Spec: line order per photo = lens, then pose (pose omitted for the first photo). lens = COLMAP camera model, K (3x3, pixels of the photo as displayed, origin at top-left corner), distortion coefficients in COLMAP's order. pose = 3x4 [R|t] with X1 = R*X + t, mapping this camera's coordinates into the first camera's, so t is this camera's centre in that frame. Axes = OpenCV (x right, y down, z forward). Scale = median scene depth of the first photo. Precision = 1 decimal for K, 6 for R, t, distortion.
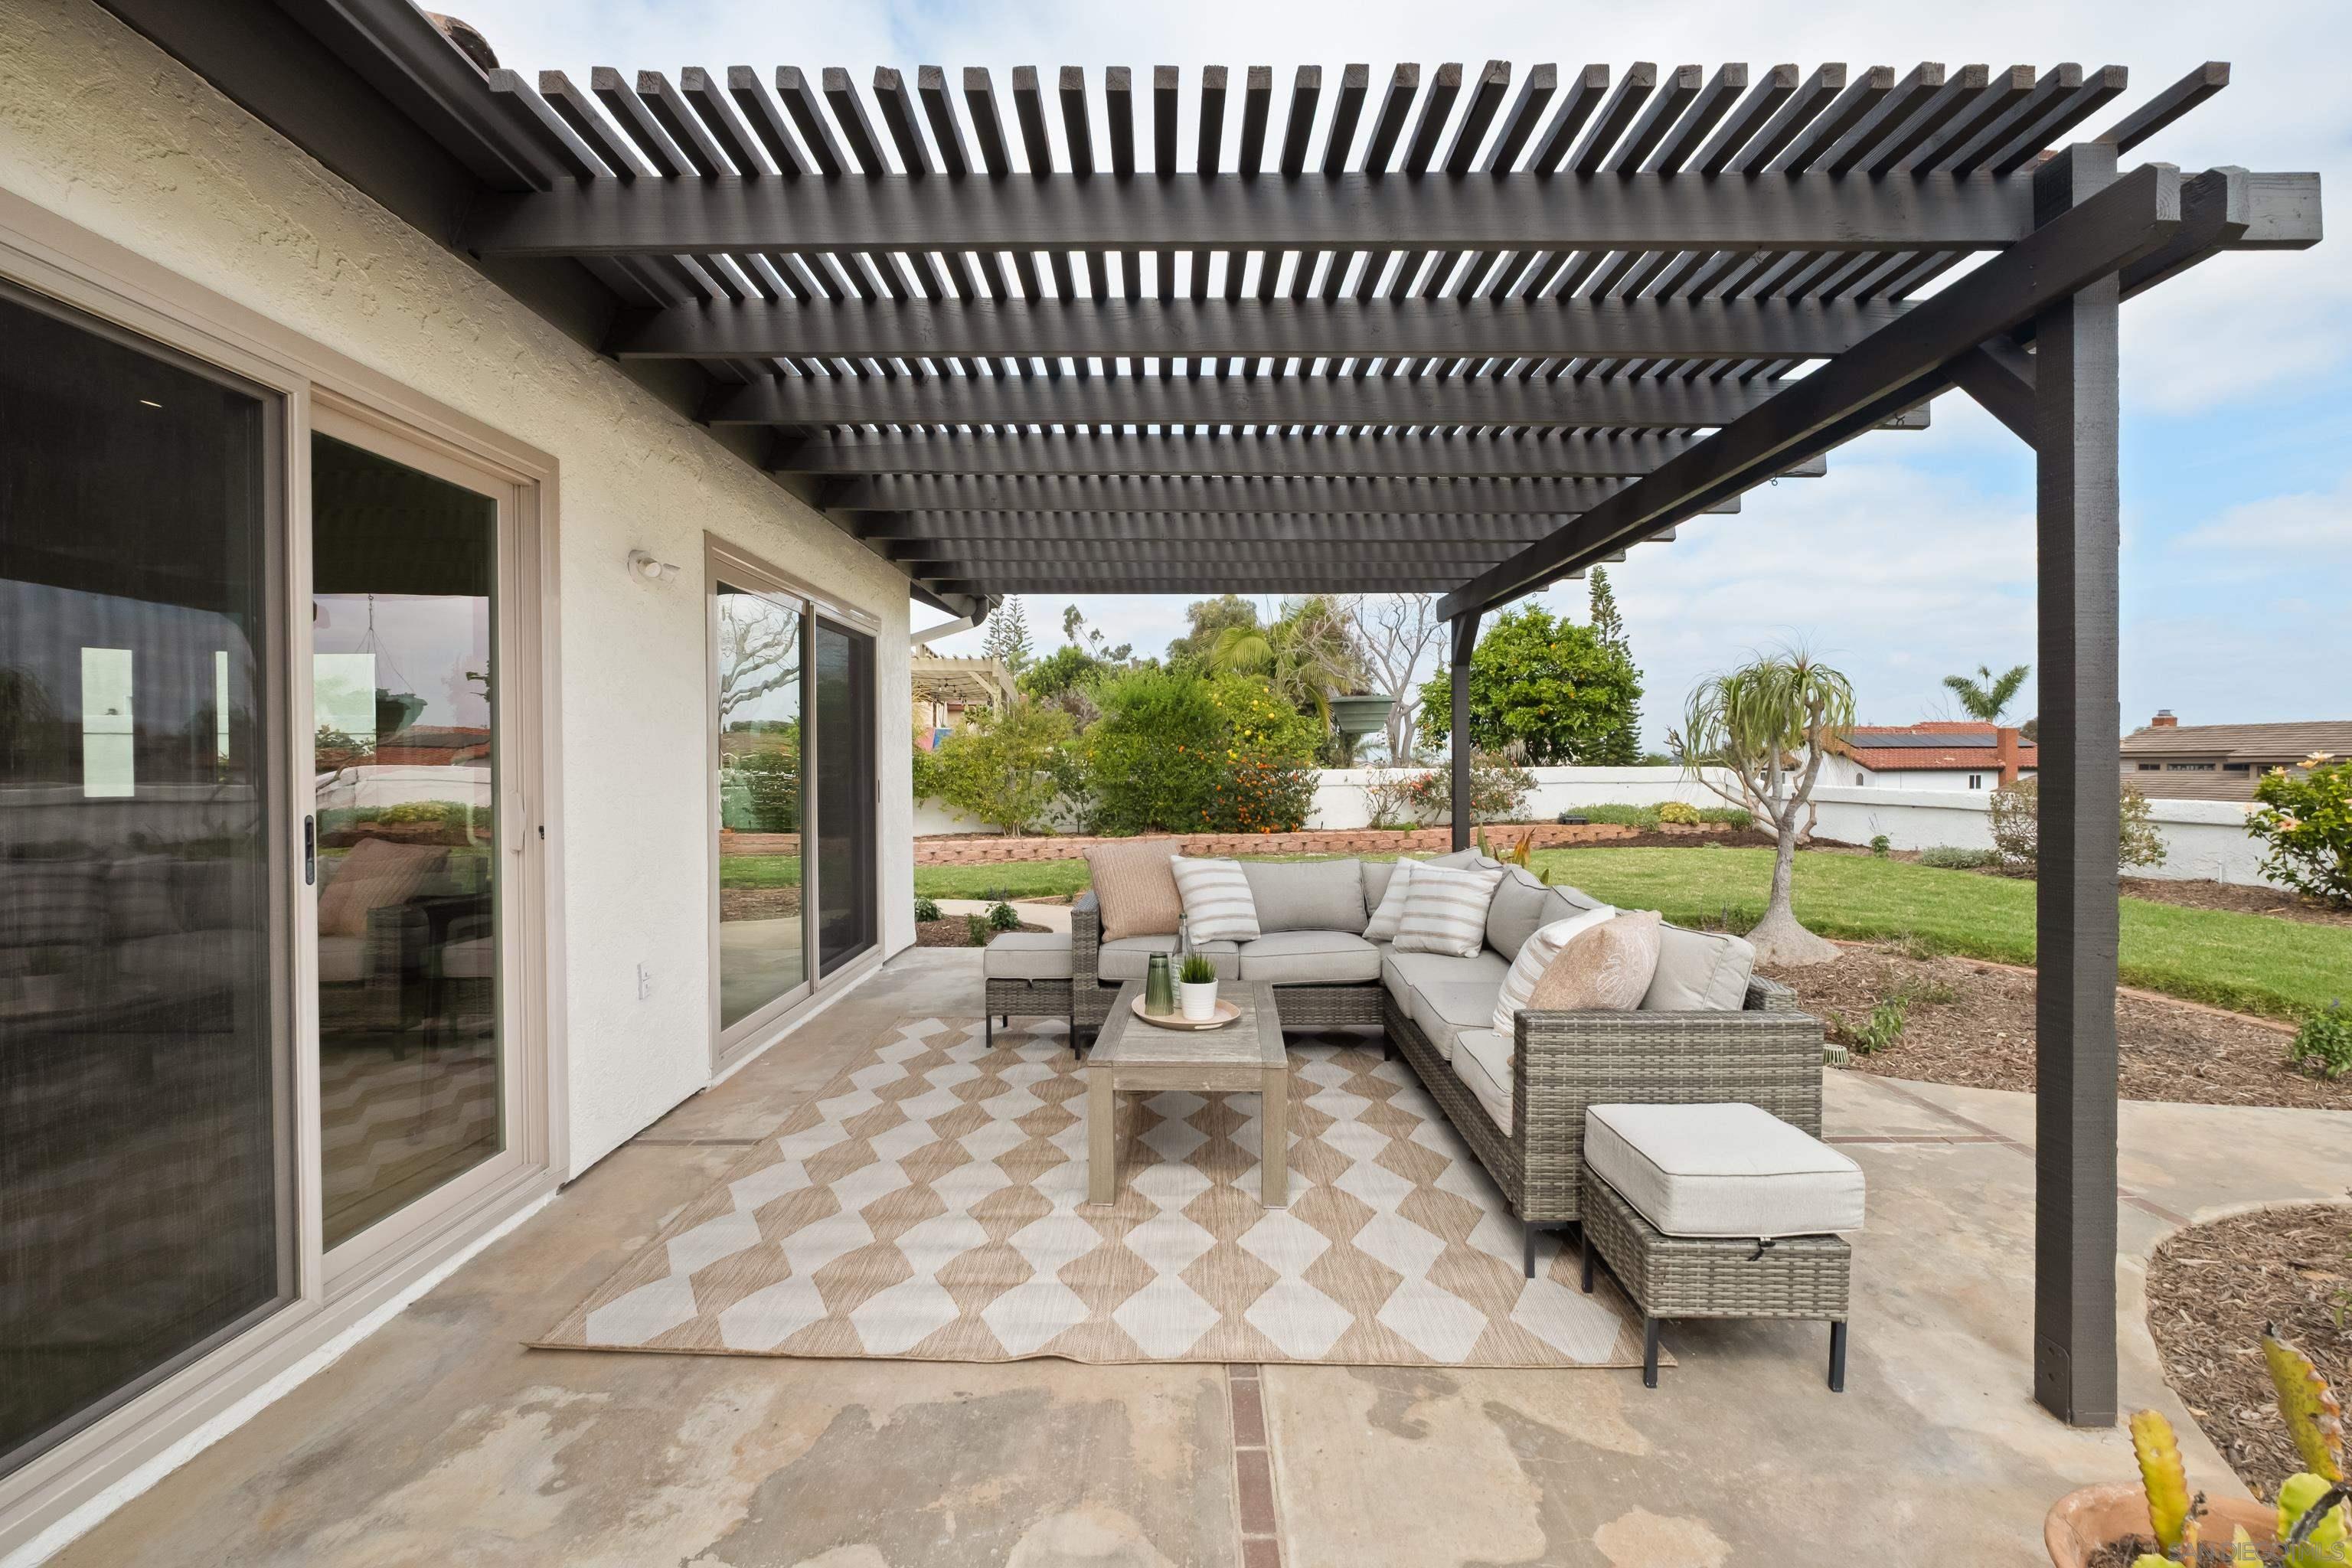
lens RADIAL K [[1034.3, 0, 1176.0], [0, 1034.3, 784.0], [0, 0, 1]] dist [0.000314, 0.000057]
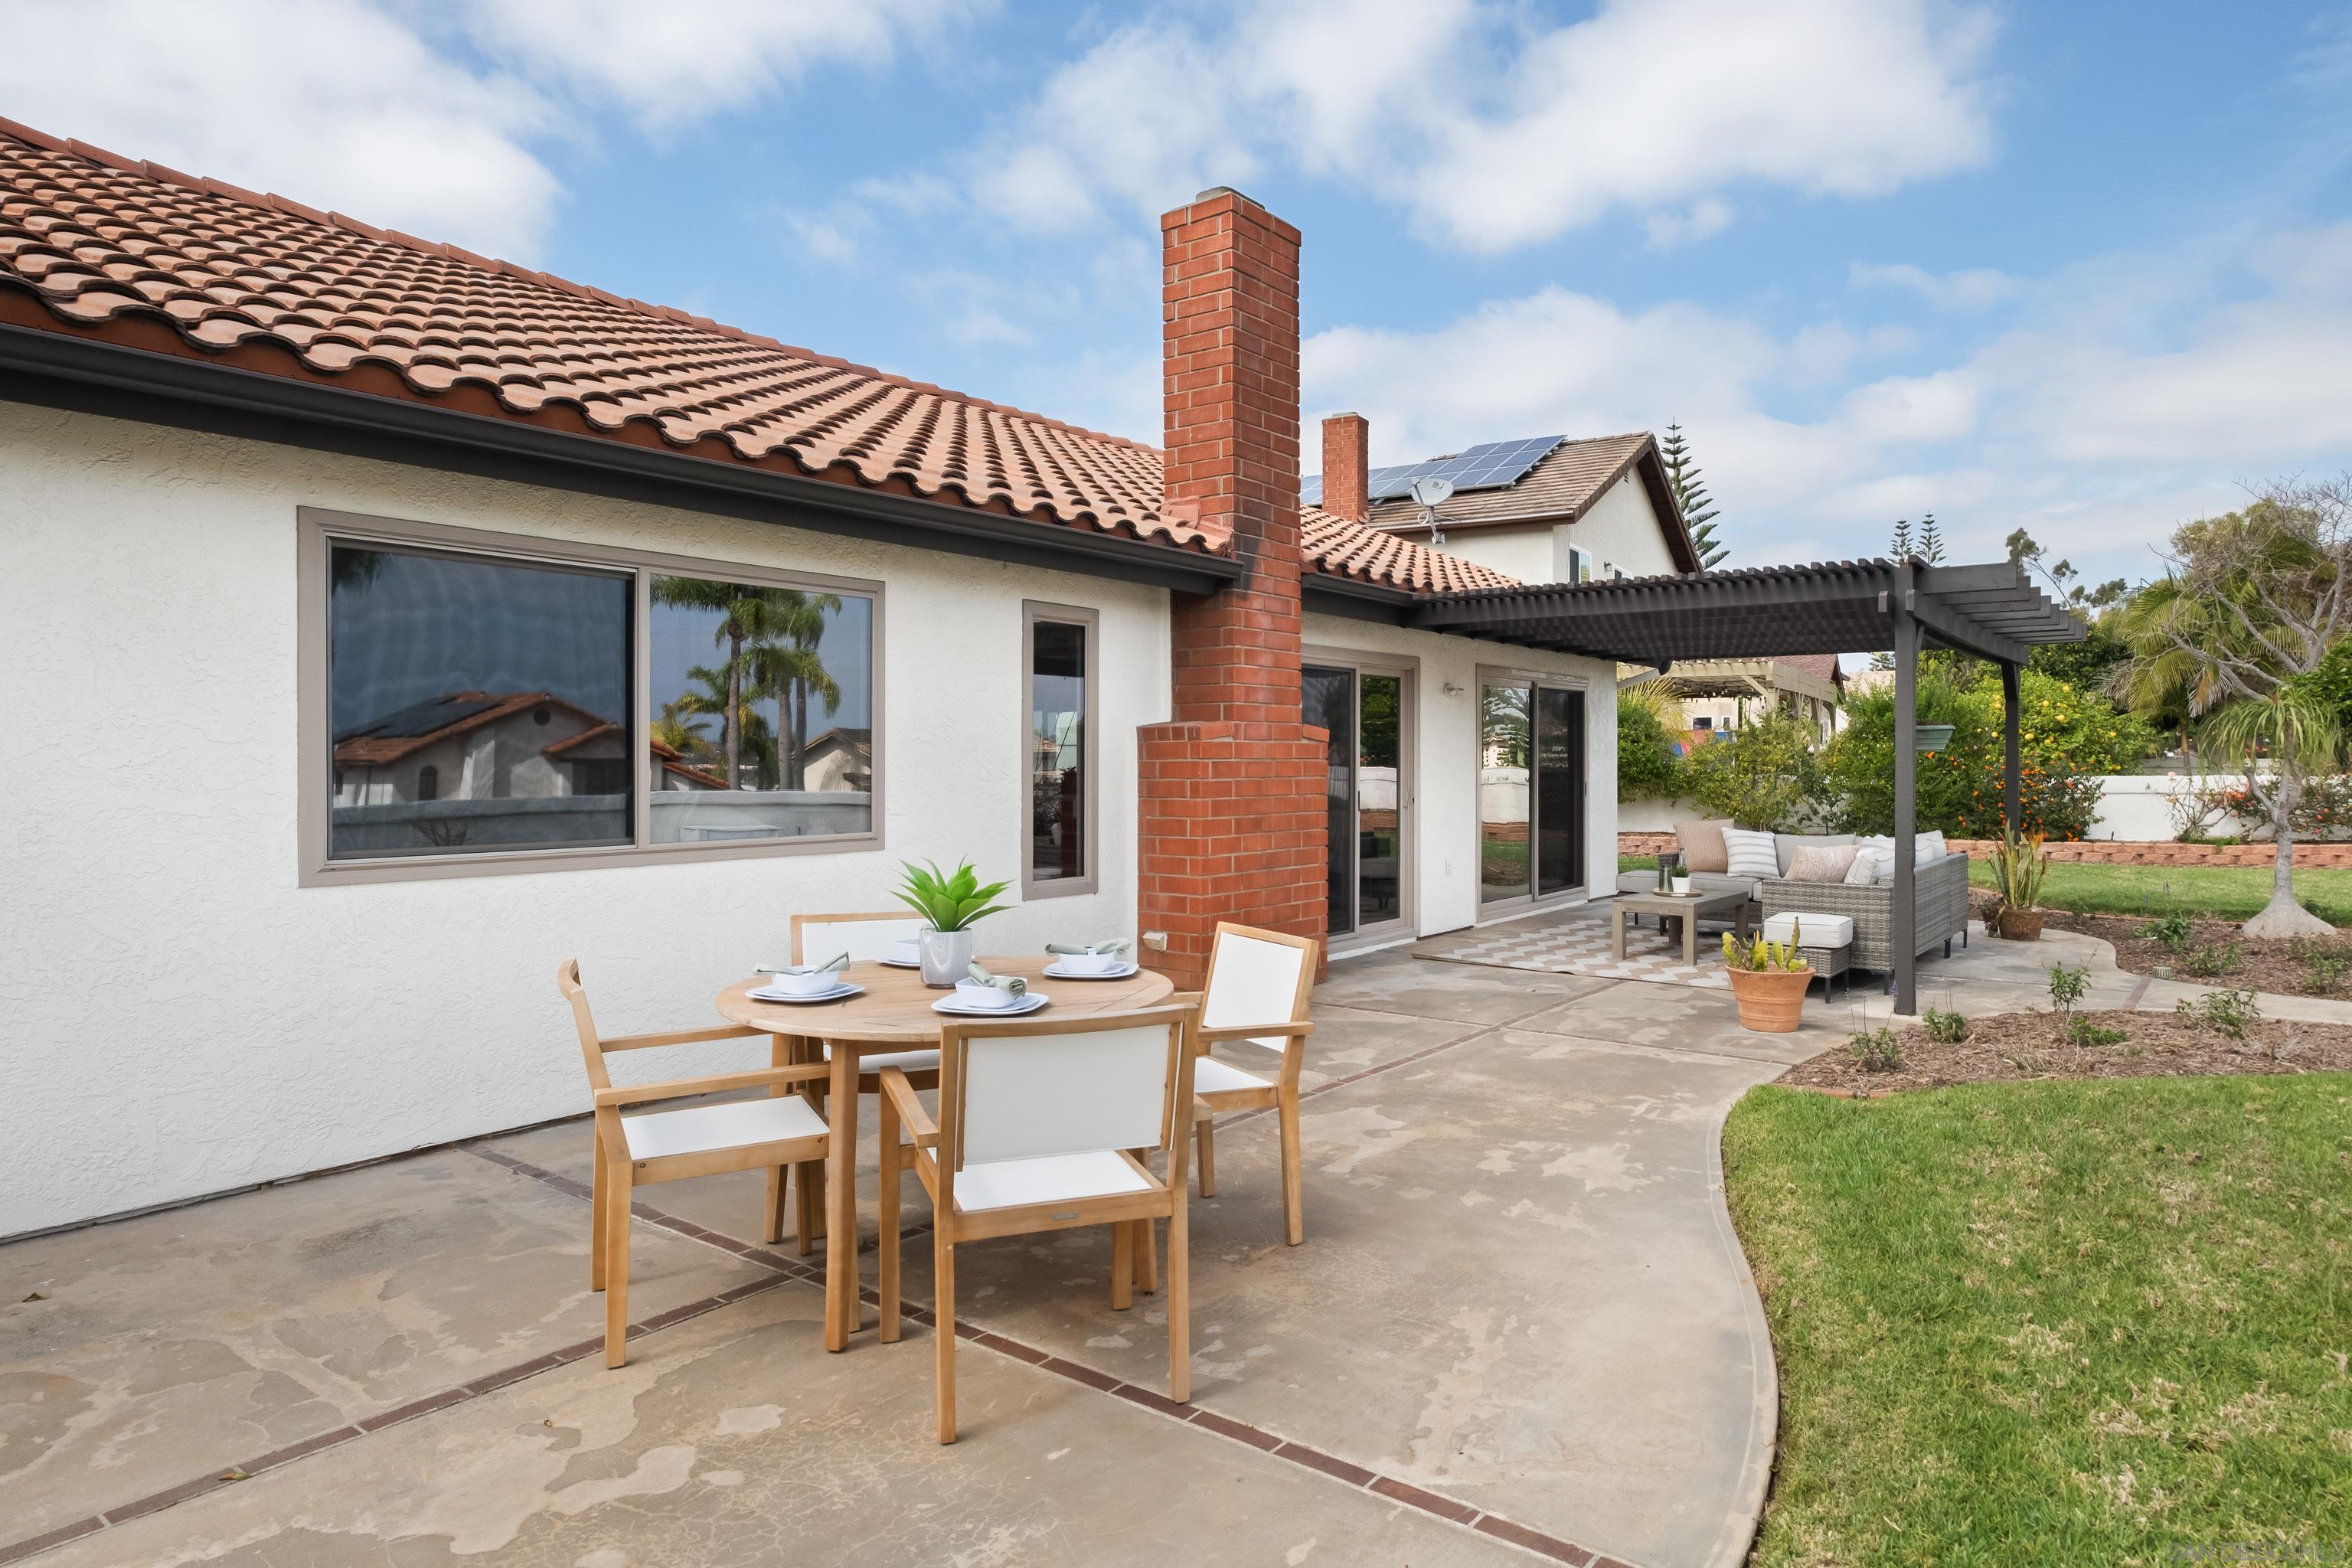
lens RADIAL K [[1387.0, 0, 1176.0], [0, 1387.0, 784.0], [0, 0, 1]] dist [0.001291, -0.030762]
pose [[0.785048, 0.012521, -0.619308, 0.253892], [-0.014337, 0.999895, 0.002041, 0.002955], [0.619269, 0.007277, 0.785145, -0.496131]]
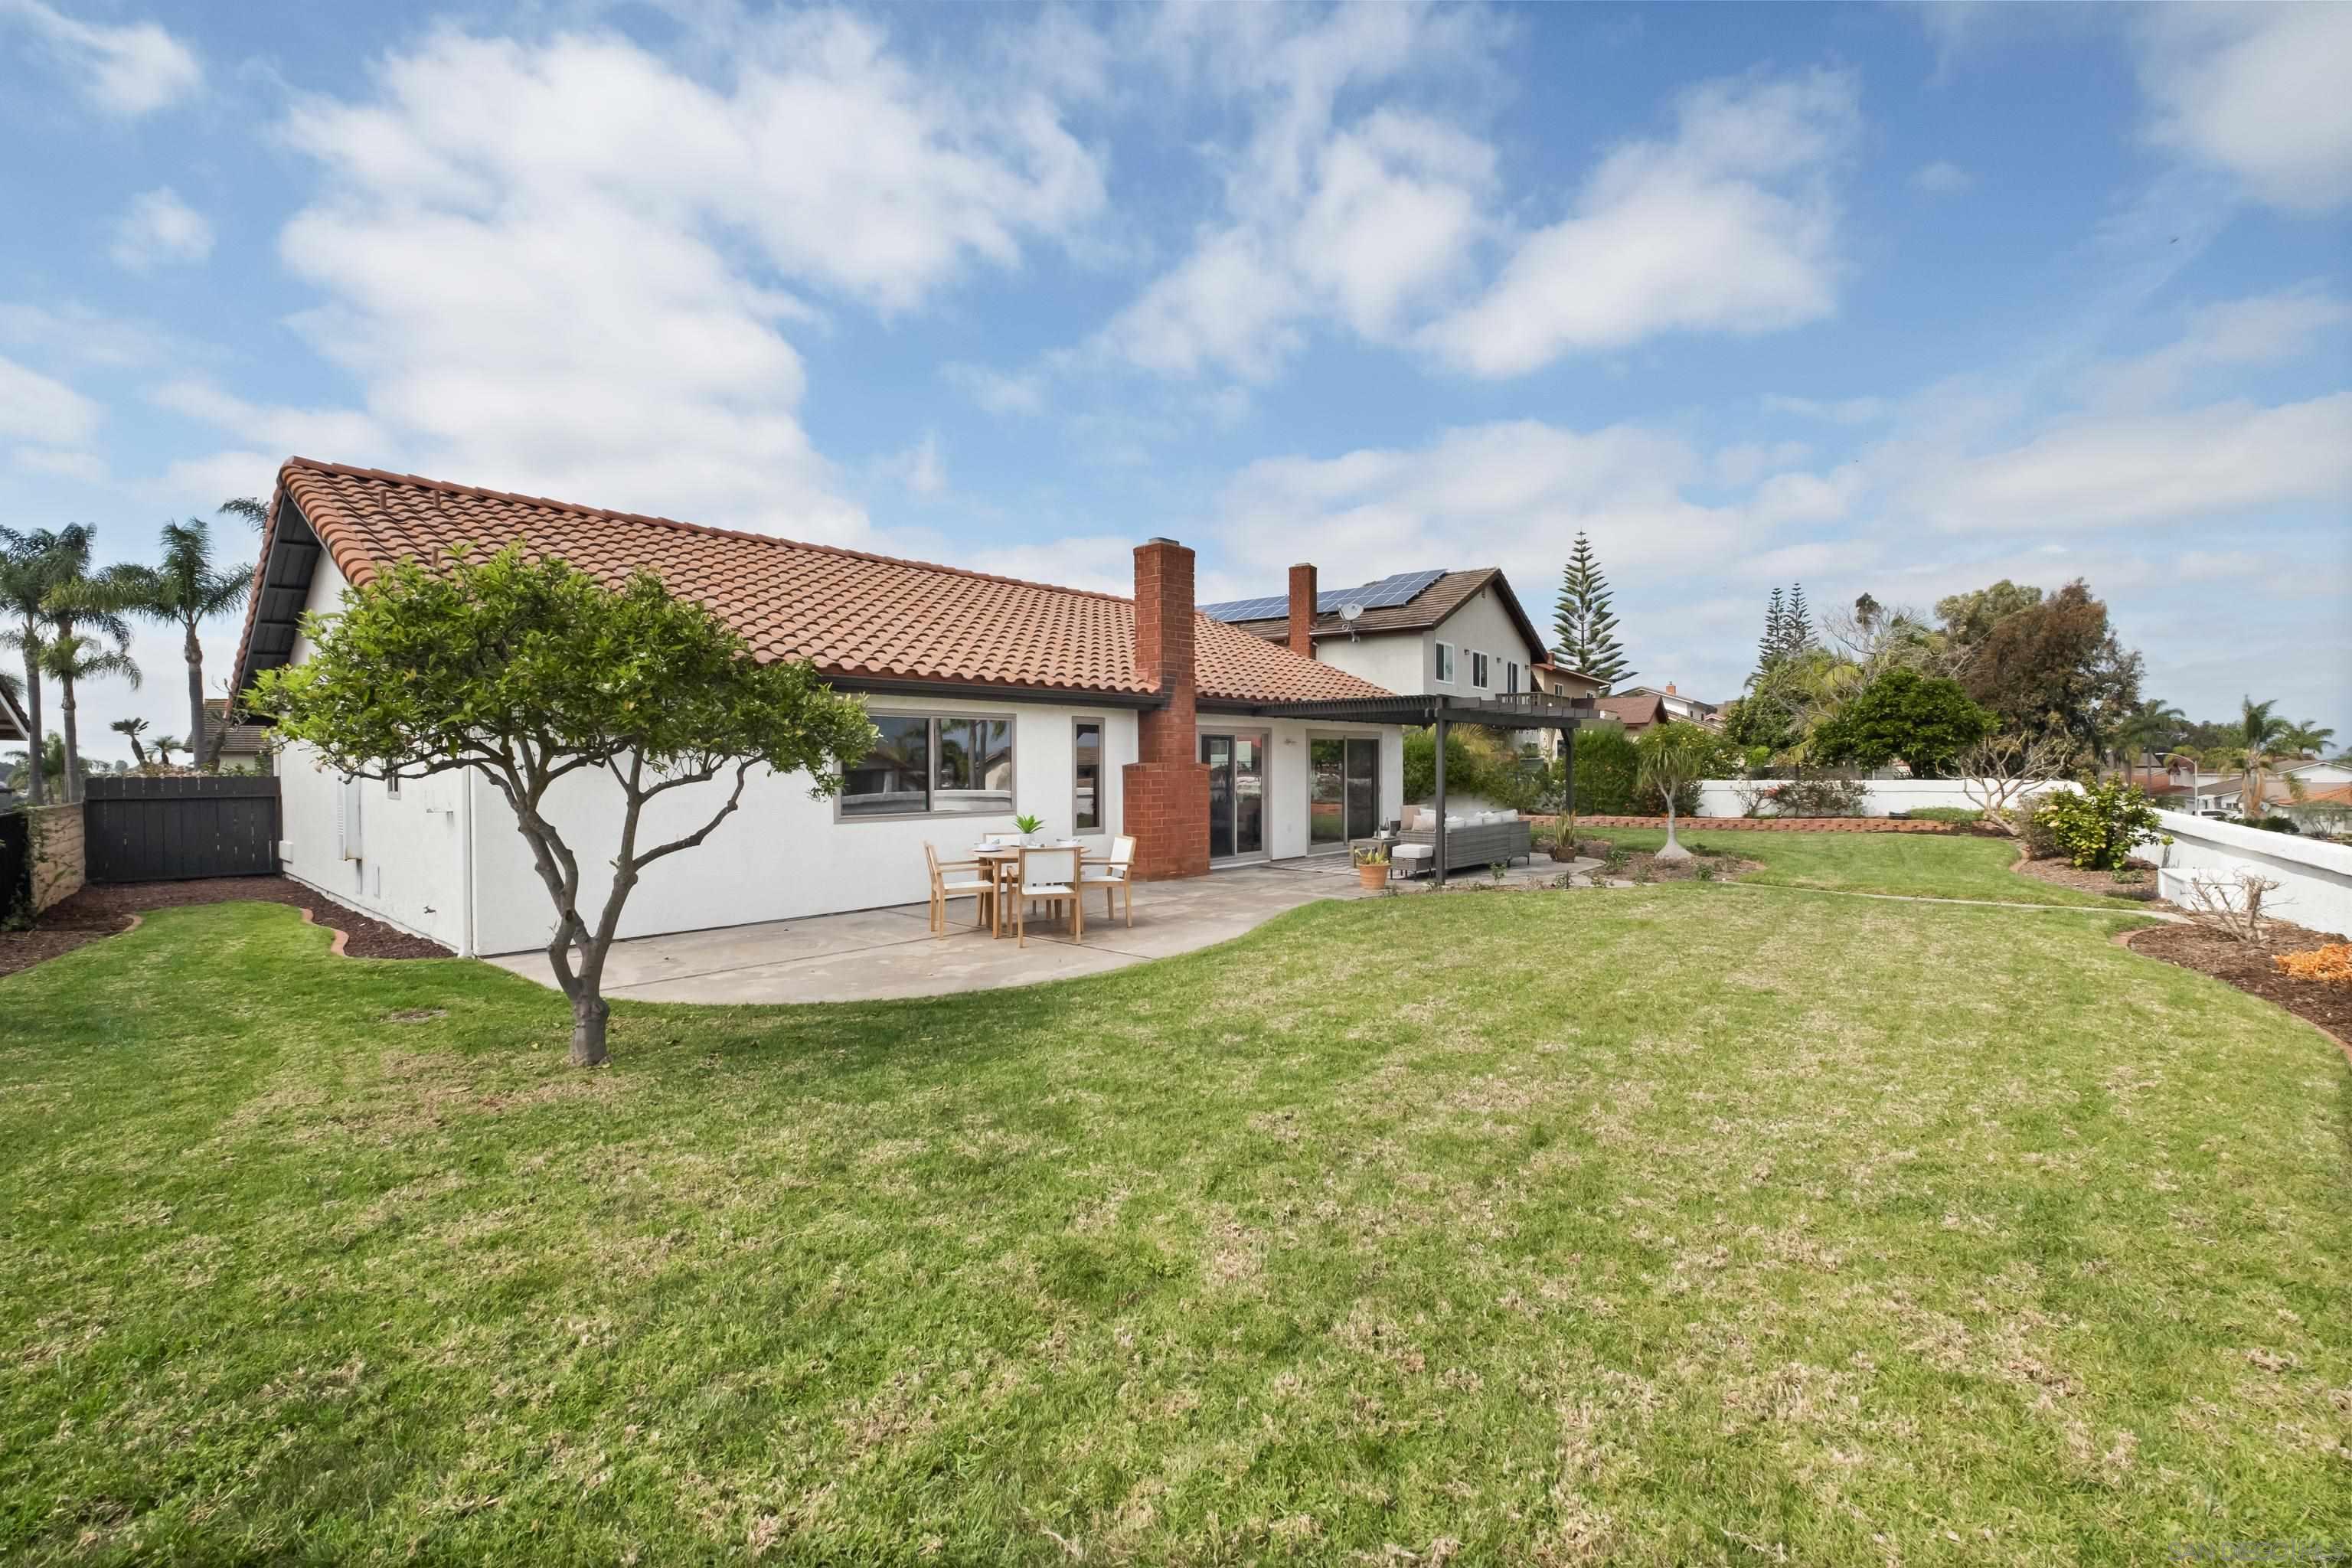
lens RADIAL K [[1020.9, 0, 1176.0], [0, 1020.9, 784.0], [0, 0, 1]] dist [-0.004711, -0.000185]
pose [[0.735477, 0.010836, -0.677463, 0.629505], [-0.010759, 0.999933, 0.004313, -0.006090], [0.677465, 0.004117, 0.735544, -0.778926]]
